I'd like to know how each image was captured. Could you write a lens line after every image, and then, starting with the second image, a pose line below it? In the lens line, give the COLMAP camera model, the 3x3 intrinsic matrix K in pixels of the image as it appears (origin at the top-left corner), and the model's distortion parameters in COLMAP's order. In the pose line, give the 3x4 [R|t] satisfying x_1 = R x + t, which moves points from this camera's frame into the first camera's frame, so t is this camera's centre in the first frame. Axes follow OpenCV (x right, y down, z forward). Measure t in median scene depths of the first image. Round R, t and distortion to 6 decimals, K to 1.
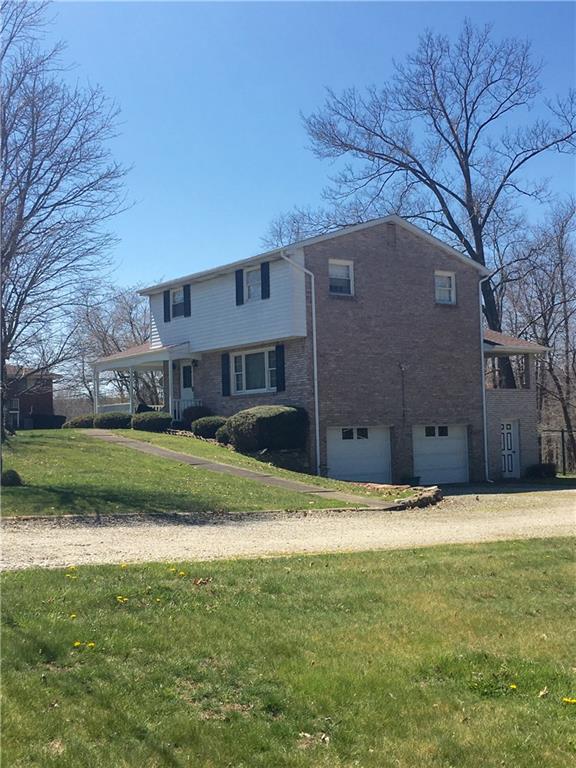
lens RADIAL K [[942.0, 0, 287.9], [0, 942.0, 384.0], [0, 0, 1]] dist [0.009777, 0.000000]
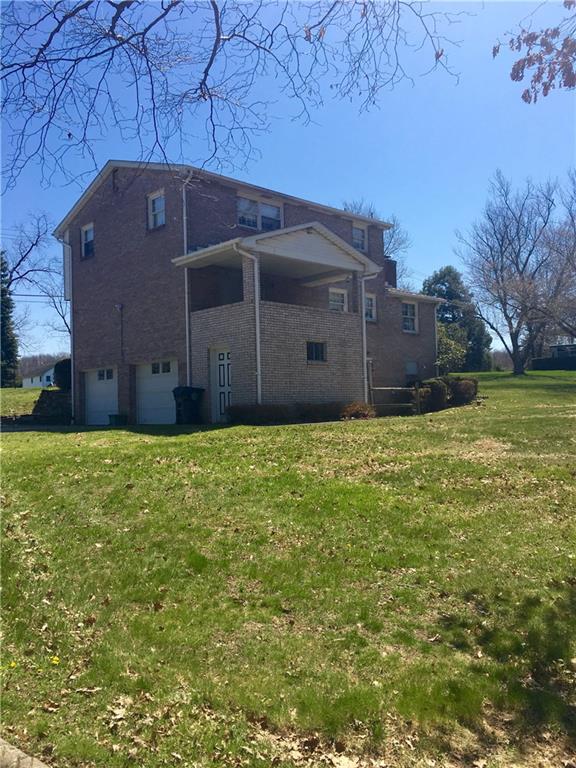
lens RADIAL K [[654.2, 0, 288.0], [0, 654.2, 384.5], [0, 0, 1]] dist [0.046192, -0.048000]
pose [[0.131808, -0.009430, -0.991230, 0.823332], [0.085865, 0.996305, 0.001940, 0.076701], [0.987549, -0.085368, 0.132131, 1.043606]]
